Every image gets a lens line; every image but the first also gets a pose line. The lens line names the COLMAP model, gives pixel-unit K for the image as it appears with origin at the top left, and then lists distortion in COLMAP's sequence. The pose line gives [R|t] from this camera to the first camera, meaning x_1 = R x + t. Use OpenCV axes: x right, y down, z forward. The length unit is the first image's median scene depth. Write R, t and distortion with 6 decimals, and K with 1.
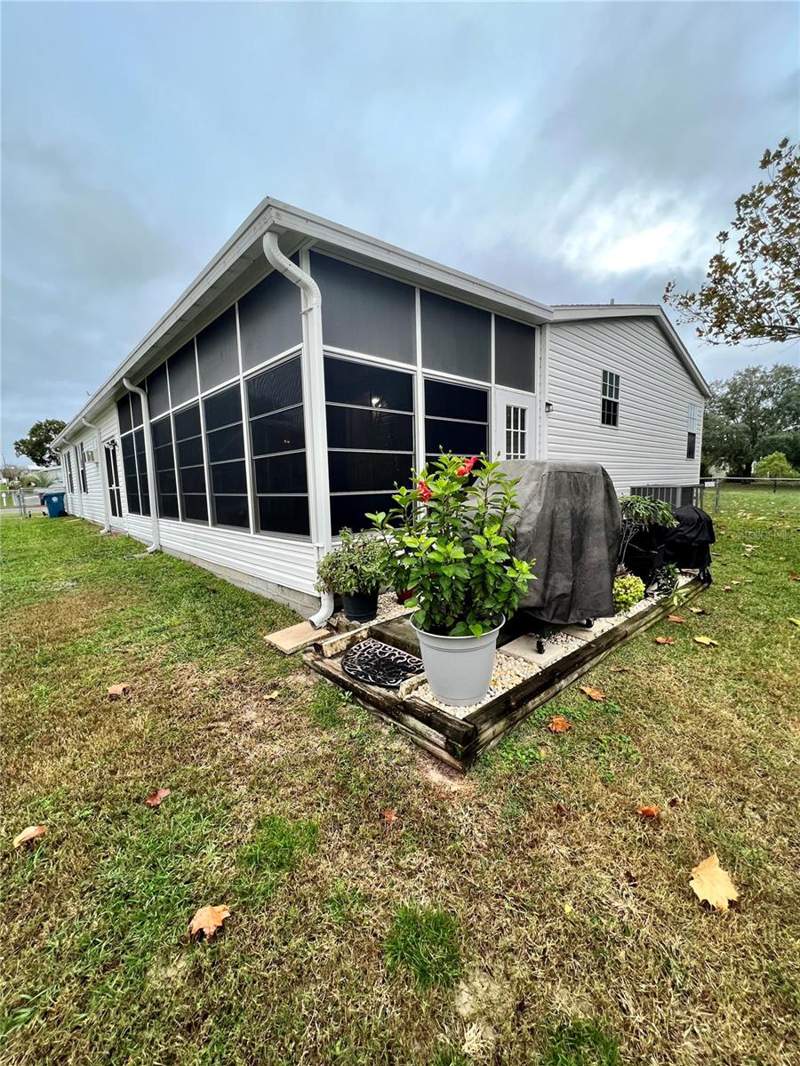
lens RADIAL K [[424.9, 0, 400.6], [0, 424.9, 534.4], [0, 0, 1]] dist [-0.002073, 0.000584]
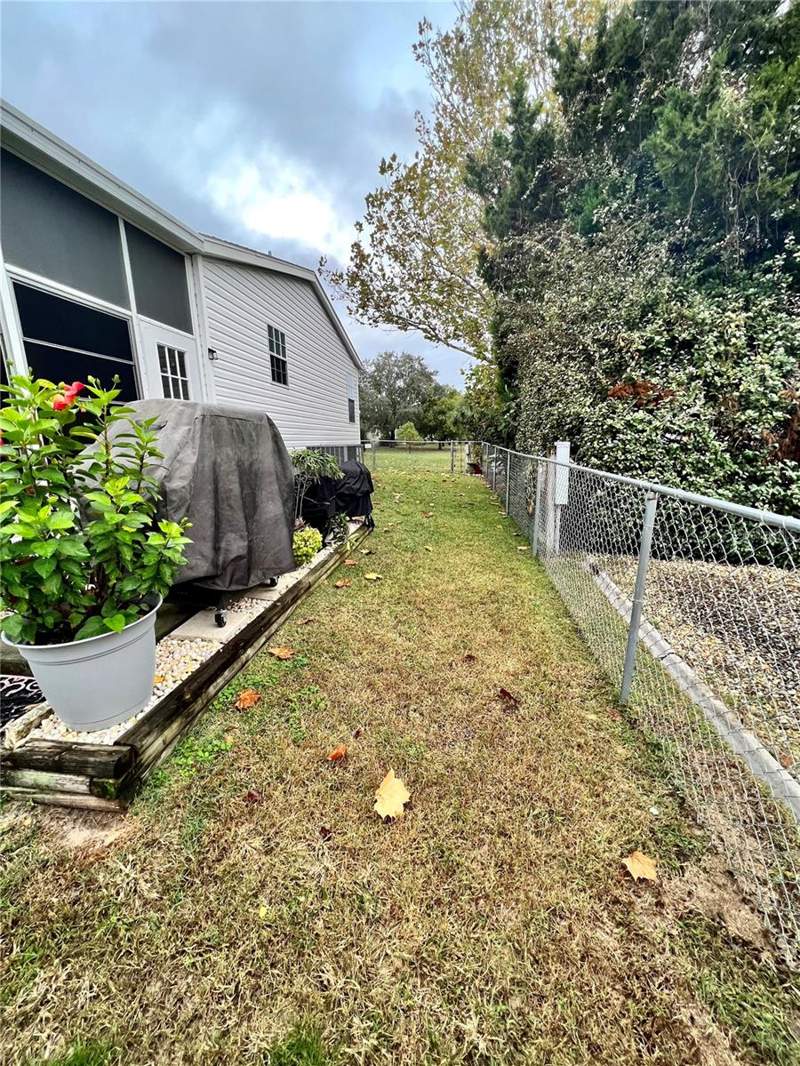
lens RADIAL K [[424.9, 0, 400.2], [0, 424.9, 533.8], [0, 0, 1]] dist [-0.002073, 0.000584]
pose [[0.766667, -0.128735, 0.629007, 0.083833], [0.078243, 0.991124, 0.107481, 0.023228], [-0.637260, -0.033187, 0.769934, 0.092126]]
